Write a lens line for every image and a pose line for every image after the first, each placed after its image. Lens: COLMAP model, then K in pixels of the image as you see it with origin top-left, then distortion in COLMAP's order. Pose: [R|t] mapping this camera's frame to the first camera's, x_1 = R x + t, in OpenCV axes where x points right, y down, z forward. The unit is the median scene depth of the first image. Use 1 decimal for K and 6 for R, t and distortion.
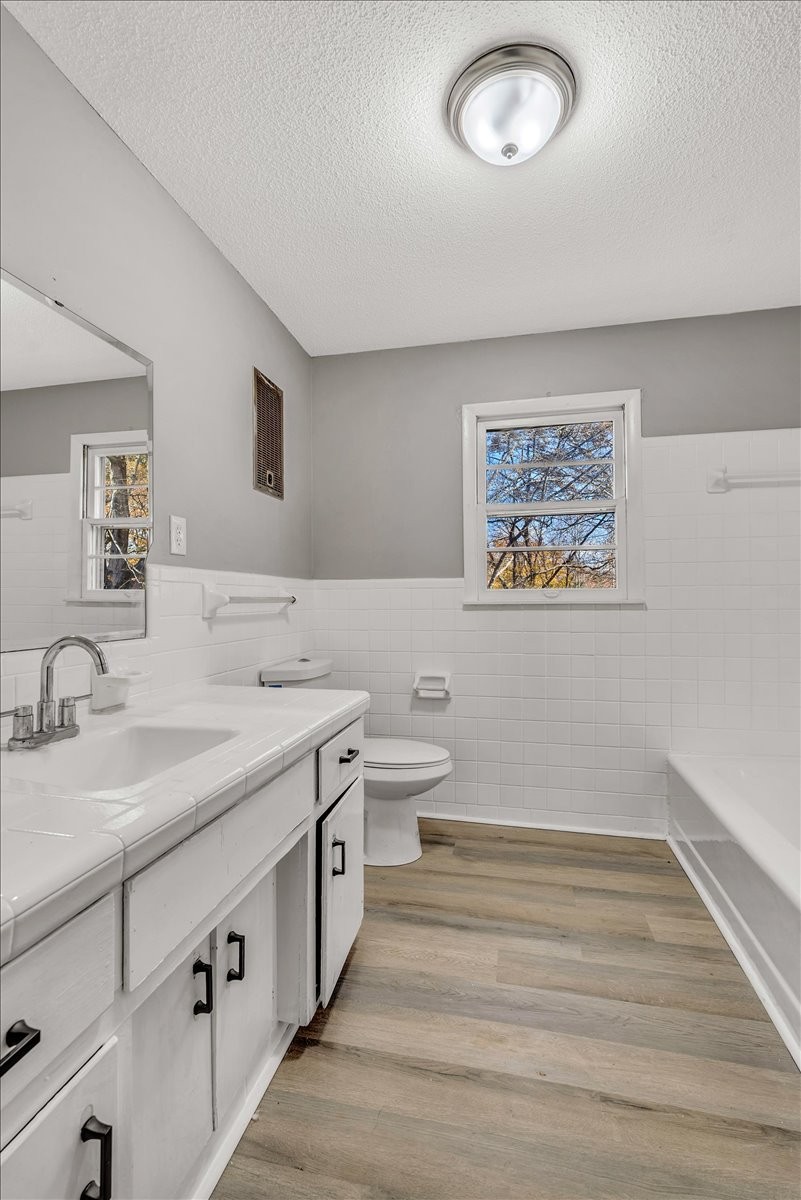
lens RADIAL K [[546.5, 0, 411.3], [0, 546.5, 585.7], [0, 0, 1]] dist [0.002772, -0.000038]
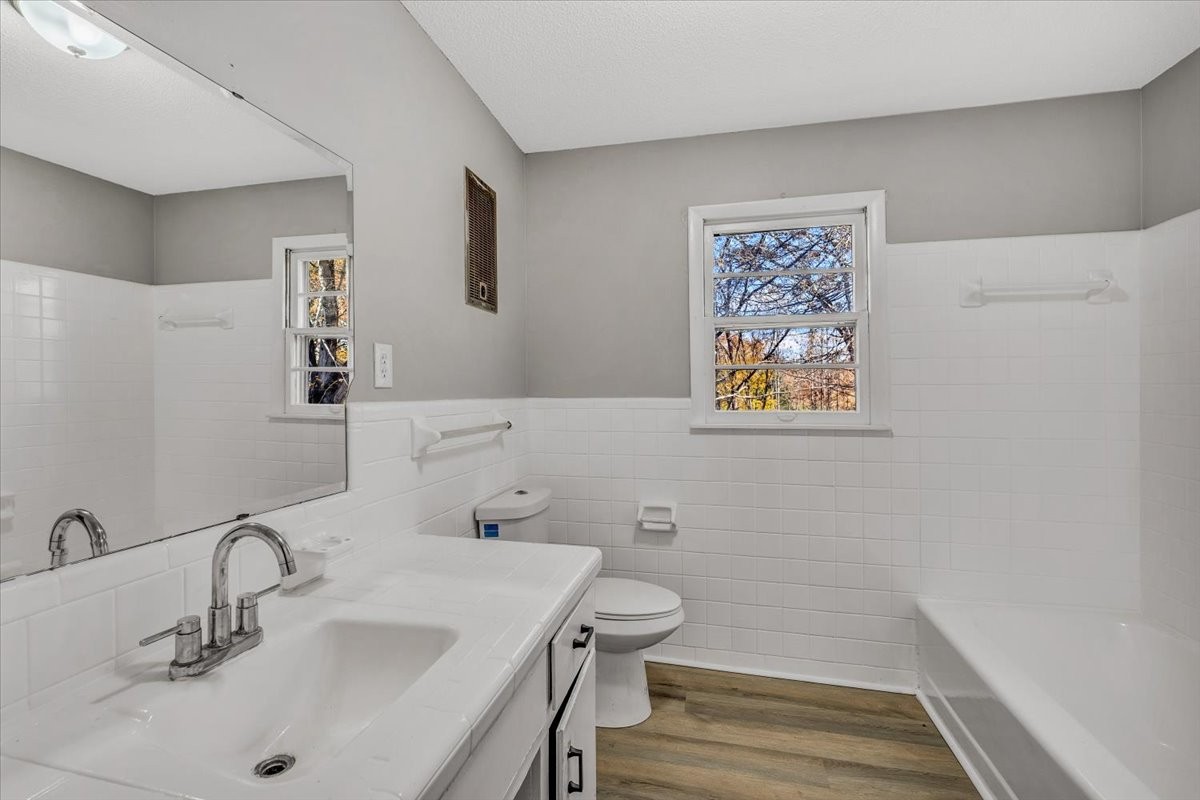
lens RADIAL K [[535.2, 0, 601.0], [0, 535.2, 404.6], [0, 0, 1]] dist [-0.000860, -0.000161]
pose [[0.999694, 0.009408, -0.022879, -0.042463], [-0.008298, 0.998806, 0.048144, -0.055641], [0.023305, -0.047939, 0.998578, 0.110231]]
